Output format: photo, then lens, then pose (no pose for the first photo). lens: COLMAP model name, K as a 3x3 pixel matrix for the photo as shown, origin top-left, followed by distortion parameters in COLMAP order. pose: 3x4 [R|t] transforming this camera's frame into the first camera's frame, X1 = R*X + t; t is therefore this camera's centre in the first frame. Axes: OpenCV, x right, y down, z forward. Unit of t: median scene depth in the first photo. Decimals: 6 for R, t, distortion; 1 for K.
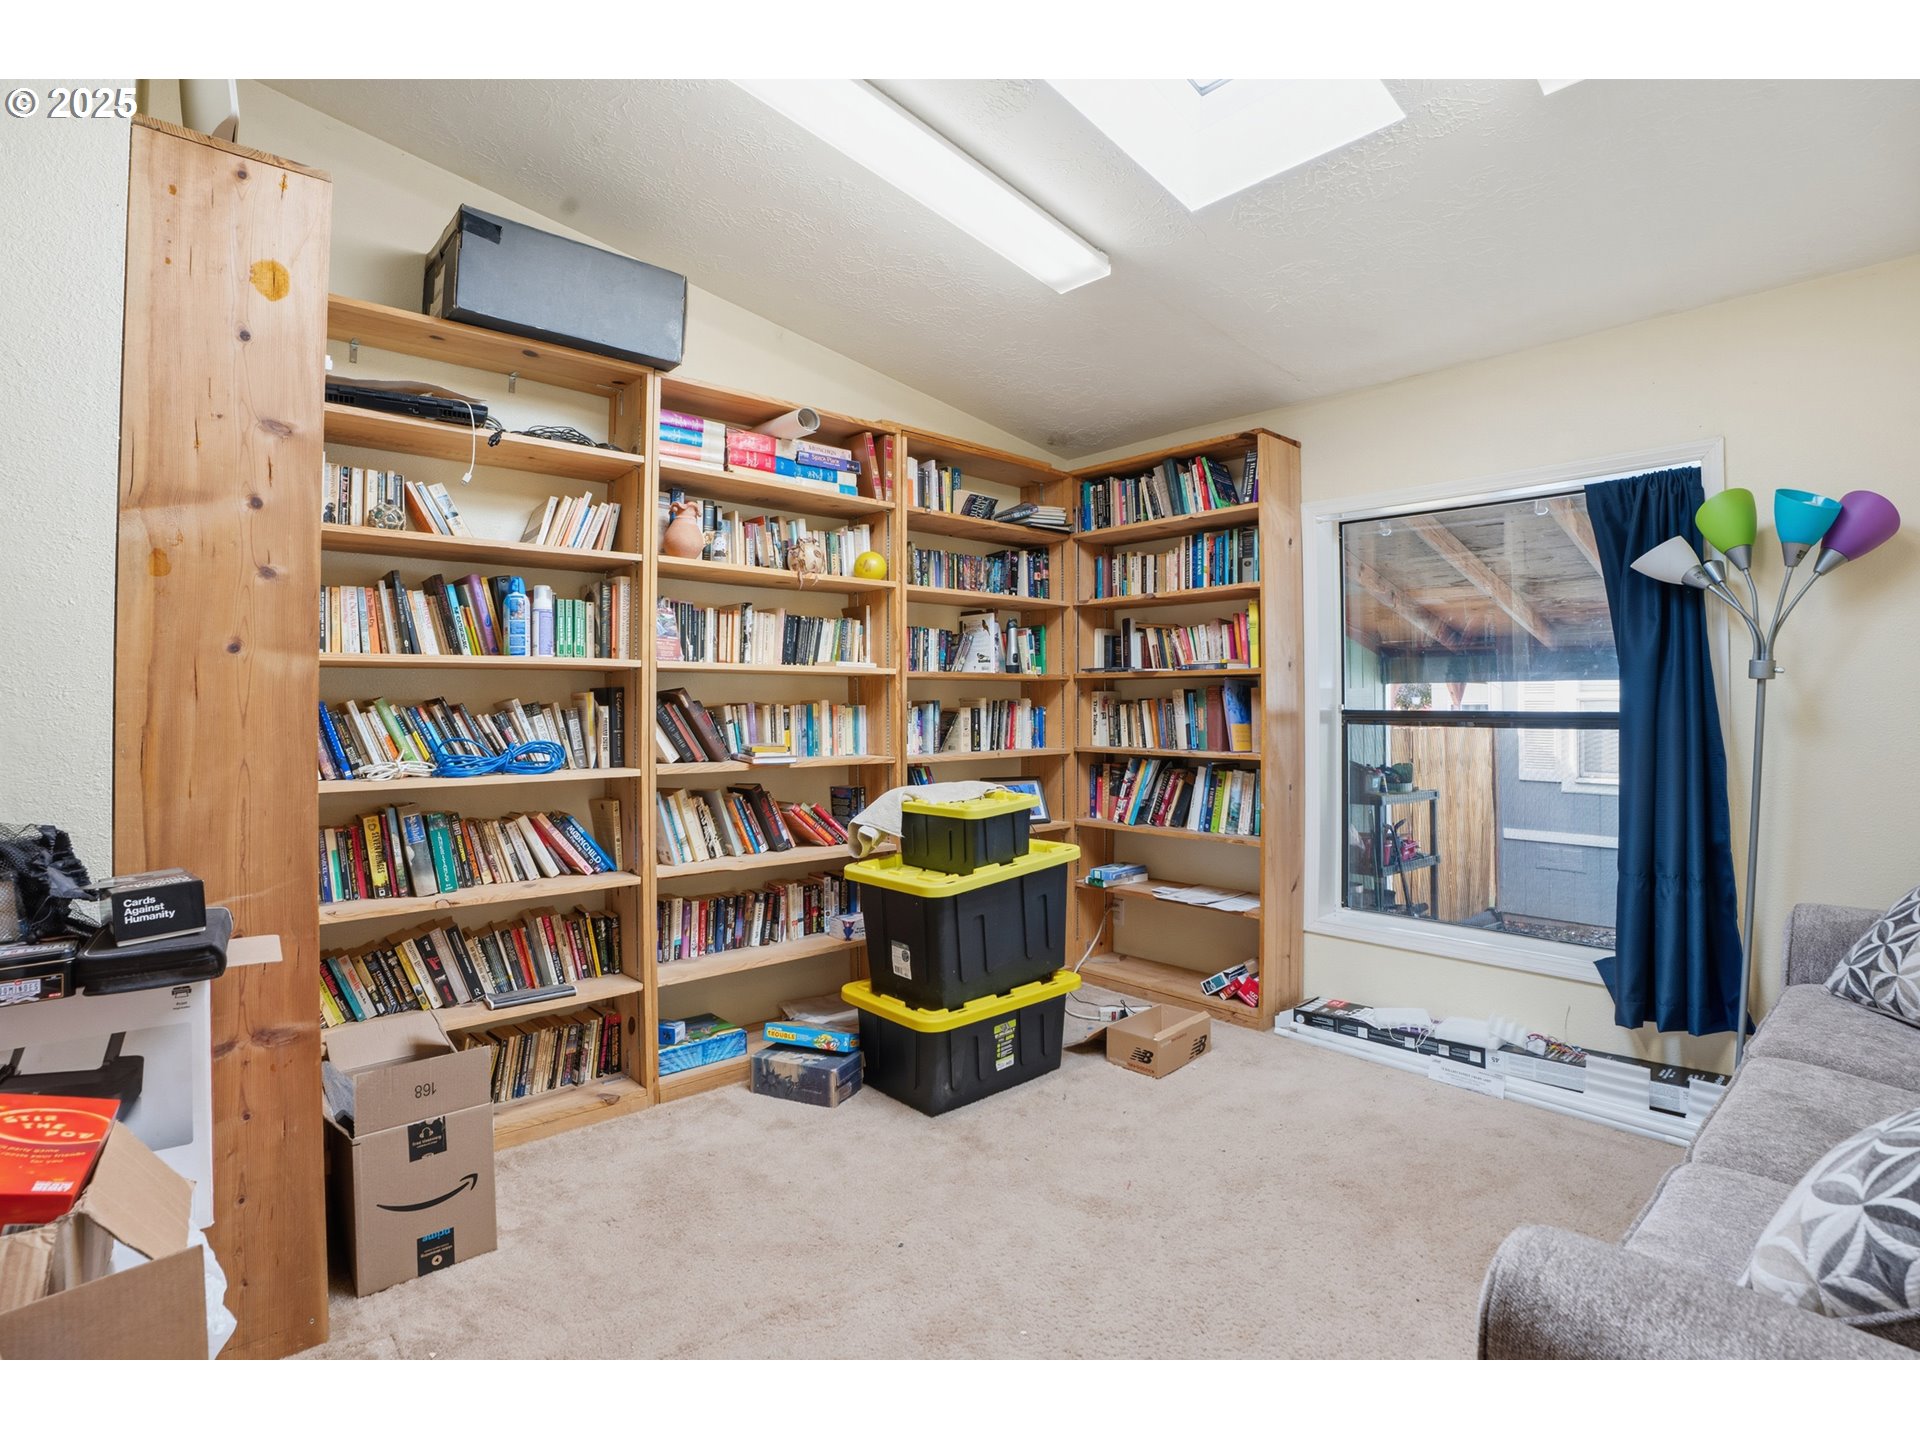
lens RADIAL K [[925.5, 0, 945.1], [0, 925.5, 722.3], [0, 0, 1]] dist [-0.091231, 0.030300]
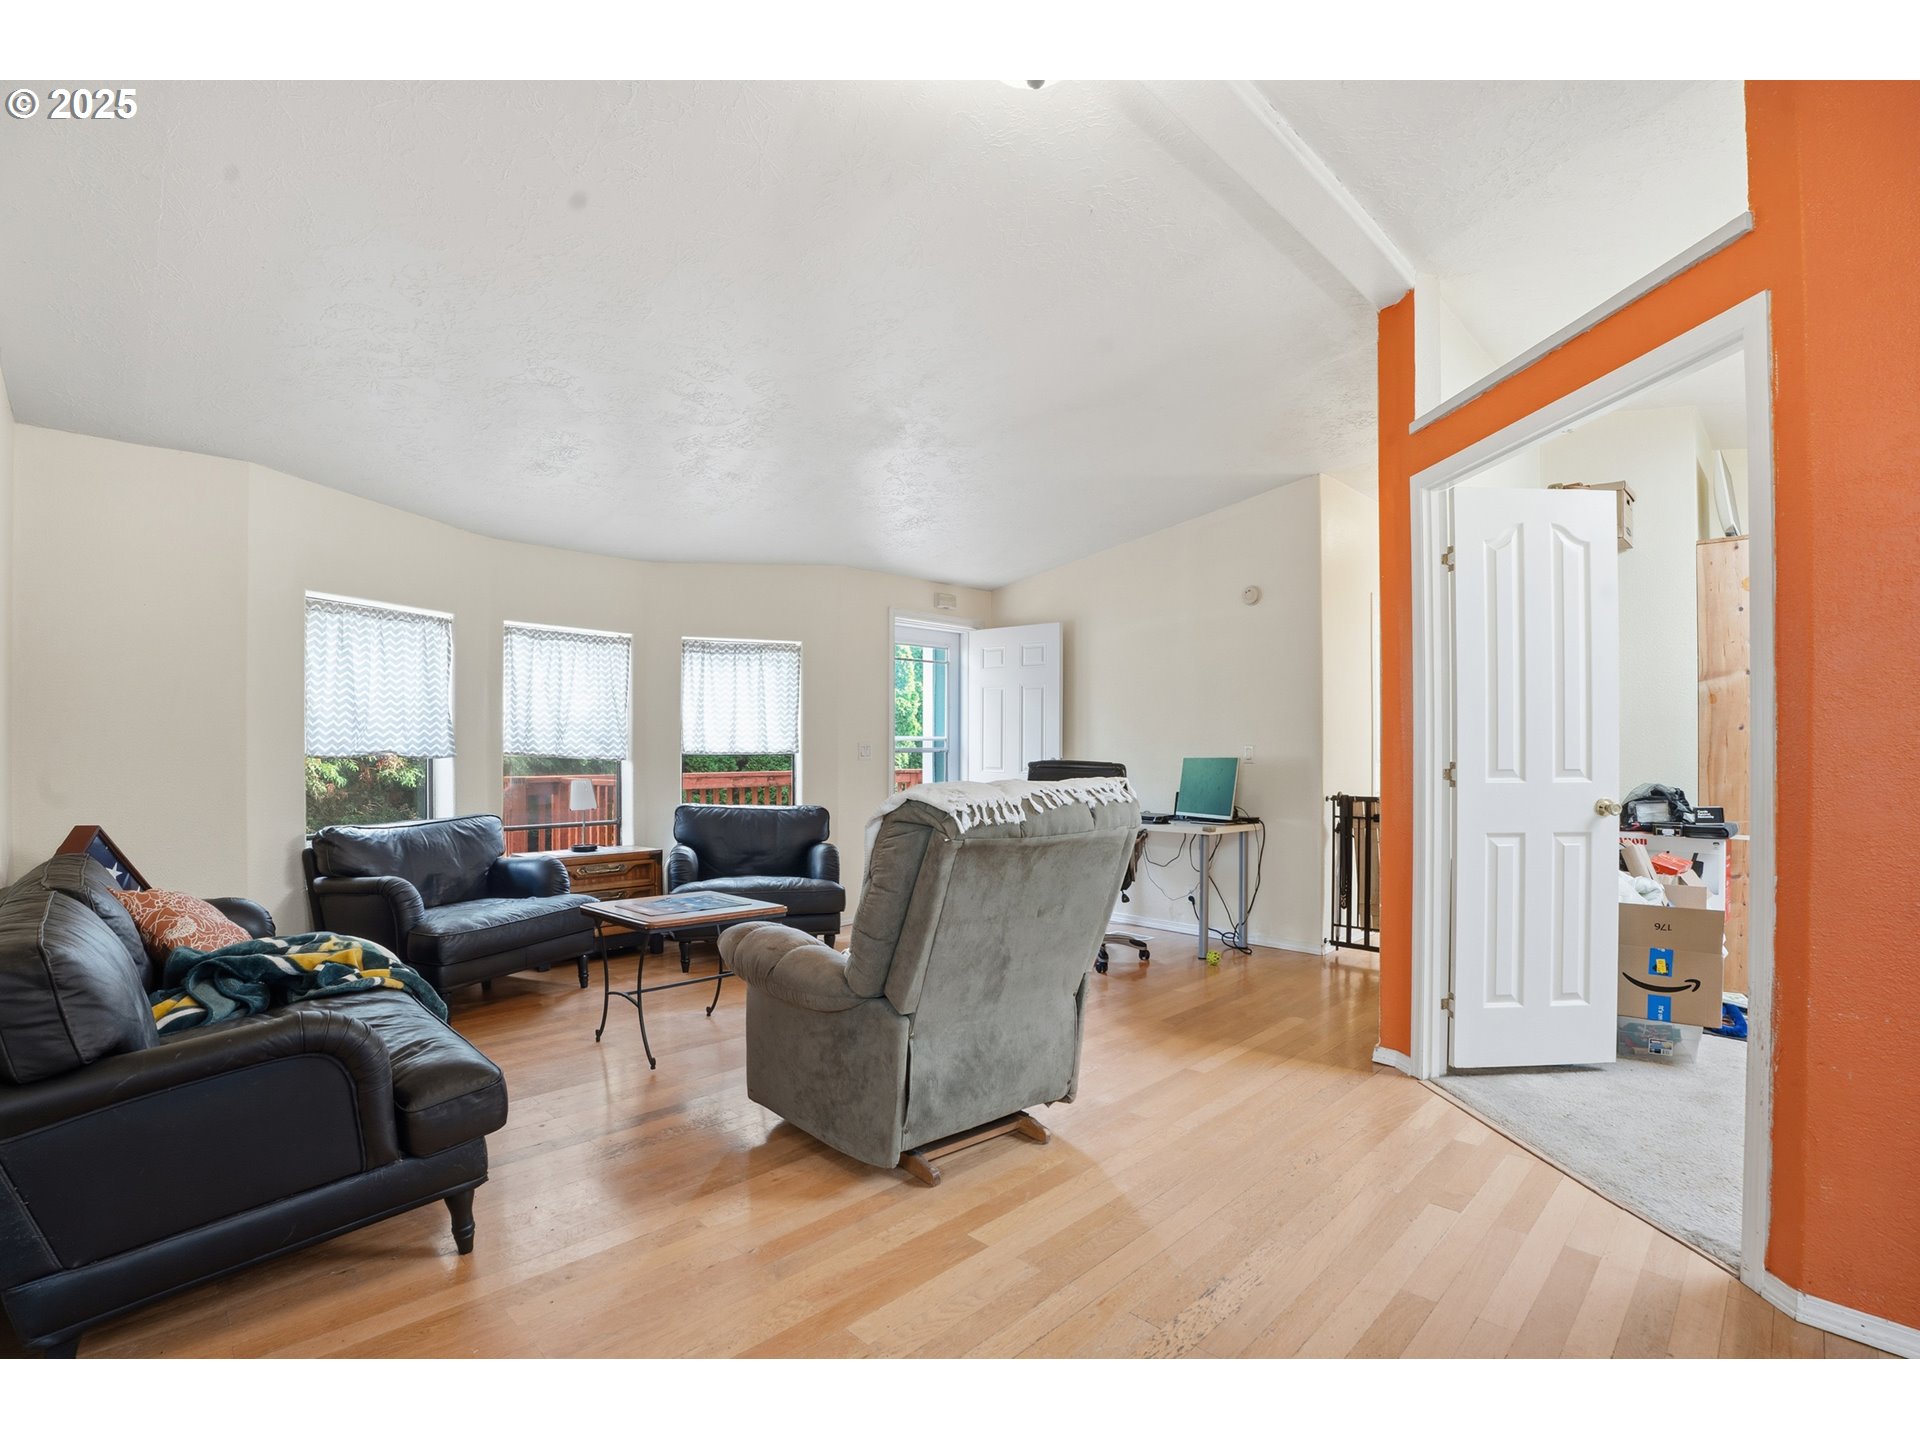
lens RADIAL K [[925.5, 0, 945.1], [0, 925.5, 722.3], [0, 0, 1]] dist [-0.091231, 0.030300]
pose [[0.058818, -0.038406, -0.997530, 1.855078], [-0.016680, 0.999082, -0.039449, 0.047252], [0.998129, 0.018959, 0.058124, -1.706111]]
